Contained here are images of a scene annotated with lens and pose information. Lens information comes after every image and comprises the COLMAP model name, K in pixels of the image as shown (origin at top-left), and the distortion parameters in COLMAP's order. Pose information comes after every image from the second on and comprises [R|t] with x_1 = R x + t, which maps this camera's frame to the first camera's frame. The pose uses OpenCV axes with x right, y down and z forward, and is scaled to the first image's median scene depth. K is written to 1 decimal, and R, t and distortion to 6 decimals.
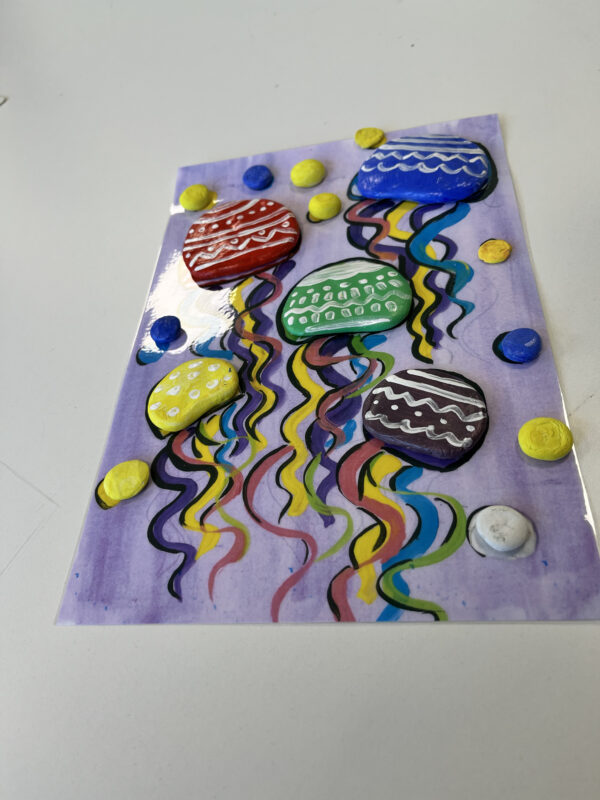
lens RADIAL K [[627.7, 0, 300.0], [0, 627.7, 400.0], [0, 0, 1]] dist [0.046288, -0.088553]
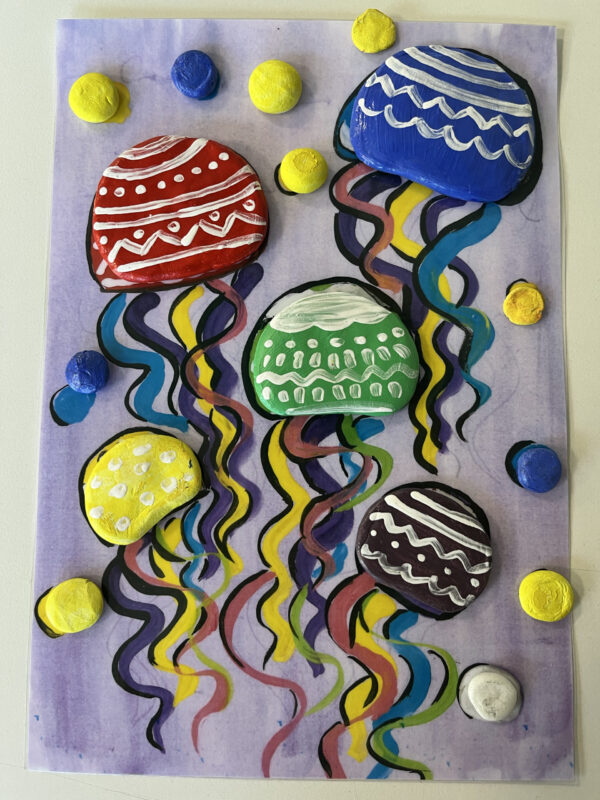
lens RADIAL K [[627.7, 0, 300.0], [0, 627.7, 400.0], [0, 0, 1]] dist [0.046288, -0.088553]
pose [[0.973442, -0.028290, 0.227180, -0.172537], [-0.094240, 0.854841, 0.510260, -0.594117], [-0.208638, -0.518117, 0.829472, 0.394257]]
